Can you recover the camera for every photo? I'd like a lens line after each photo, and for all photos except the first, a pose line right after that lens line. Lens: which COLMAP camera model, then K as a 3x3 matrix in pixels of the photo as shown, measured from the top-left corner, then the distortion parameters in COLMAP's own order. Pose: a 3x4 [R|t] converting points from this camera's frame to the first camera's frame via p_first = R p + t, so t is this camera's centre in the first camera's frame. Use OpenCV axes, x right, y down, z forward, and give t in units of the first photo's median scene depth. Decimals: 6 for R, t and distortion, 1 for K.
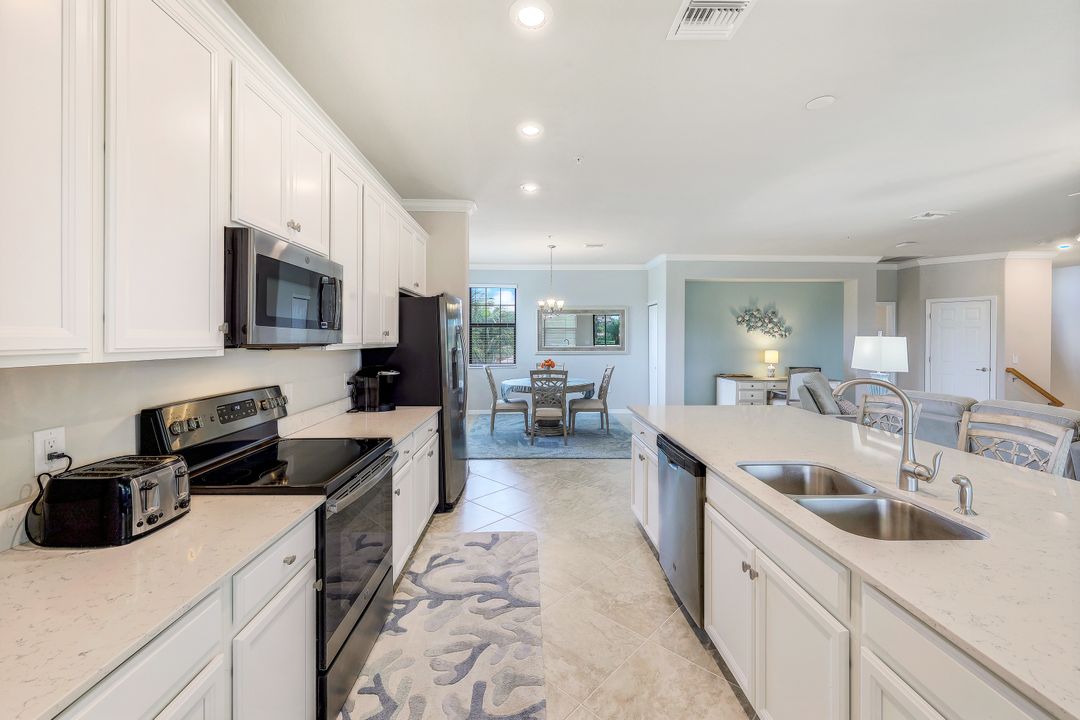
lens RADIAL K [[435.6, 0, 533.9], [0, 435.6, 349.8], [0, 0, 1]] dist [-0.002172, -0.000224]
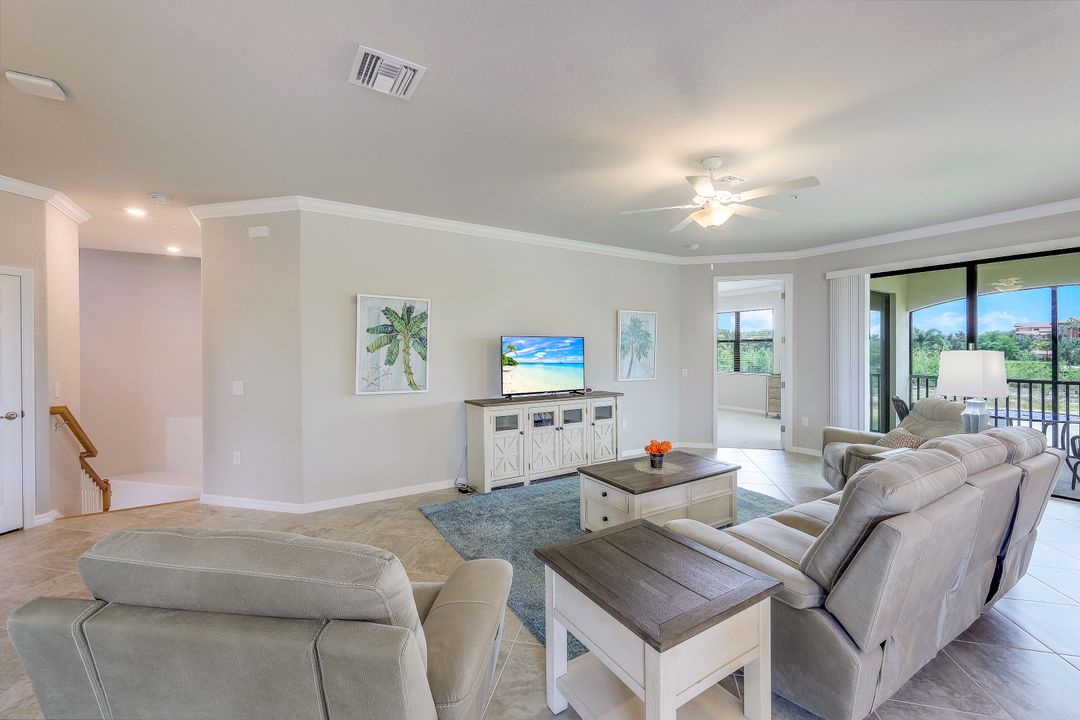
lens RADIAL K [[435.6, 0, 538.0], [0, 435.6, 352.8], [0, 0, 1]] dist [-0.002172, -0.000224]
pose [[-0.515935, -0.007206, 0.856597, 0.382338], [0.023240, 0.999479, 0.022406, -0.027879], [-0.856312, 0.031467, -0.515499, 0.917998]]
